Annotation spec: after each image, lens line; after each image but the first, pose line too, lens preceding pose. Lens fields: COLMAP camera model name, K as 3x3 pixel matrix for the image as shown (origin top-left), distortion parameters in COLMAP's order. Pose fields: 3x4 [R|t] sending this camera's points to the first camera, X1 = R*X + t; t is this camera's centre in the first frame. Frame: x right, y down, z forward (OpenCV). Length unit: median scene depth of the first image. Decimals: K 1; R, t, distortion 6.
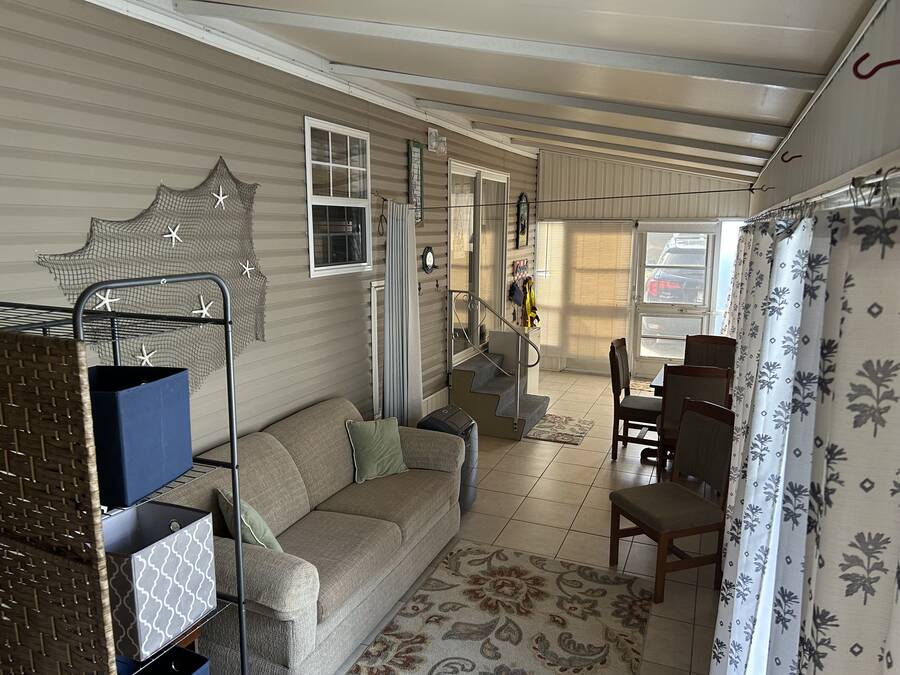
lens RADIAL K [[660.0, 0, 450.0], [0, 660.0, 337.5], [0, 0, 1]] dist [0.003645, -0.000214]
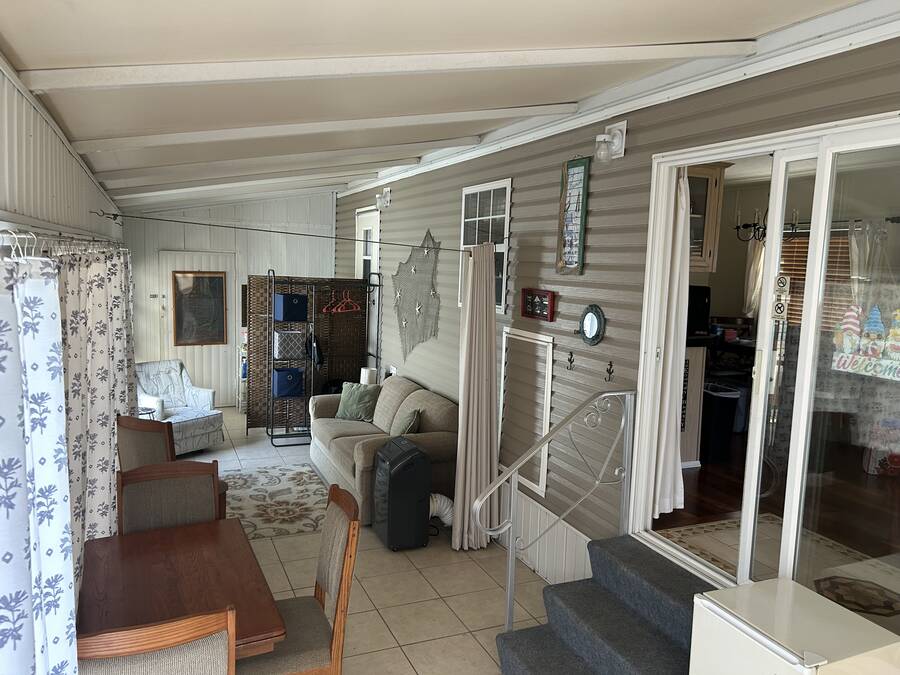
lens RADIAL K [[660.0, 0, 450.0], [0, 660.0, 337.5], [0, 0, 1]] dist [0.003645, -0.000214]
pose [[-0.690403, 0.045418, -0.721998, 0.826327], [-0.165065, 0.961810, 0.218346, -0.343513], [0.704342, 0.269923, -0.656539, 2.028893]]
